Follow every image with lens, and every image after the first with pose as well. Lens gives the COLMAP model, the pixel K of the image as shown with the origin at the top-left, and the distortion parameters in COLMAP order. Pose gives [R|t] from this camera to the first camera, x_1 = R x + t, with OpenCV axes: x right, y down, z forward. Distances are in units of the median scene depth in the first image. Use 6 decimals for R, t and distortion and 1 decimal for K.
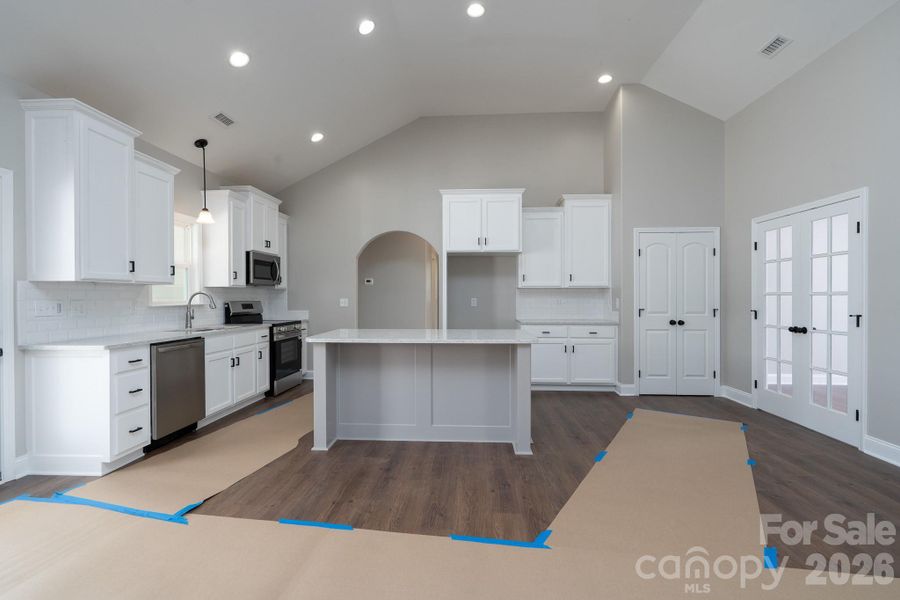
lens RADIAL K [[409.2, 0, 450.0], [0, 409.2, 300.0], [0, 0, 1]] dist [-0.001207, -0.000038]
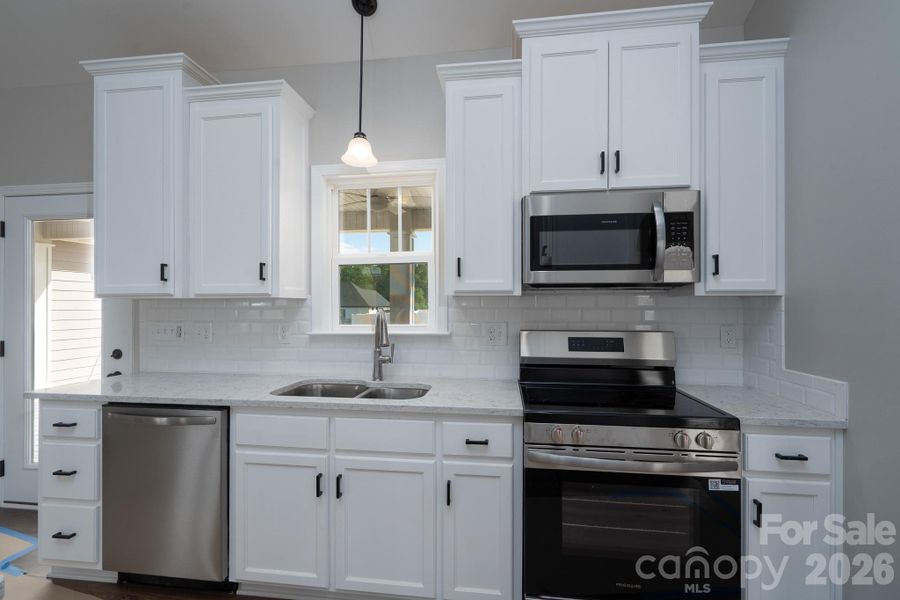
lens RADIAL K [[417.5, 0, 451.6], [0, 417.5, 304.9], [0, 0, 1]] dist [-0.002793, 0.000122]
pose [[-0.086316, -0.005017, -0.996255, -0.129843], [-0.005448, 0.999975, -0.004563, -0.023154], [0.996253, 0.005034, -0.086341, 1.154348]]
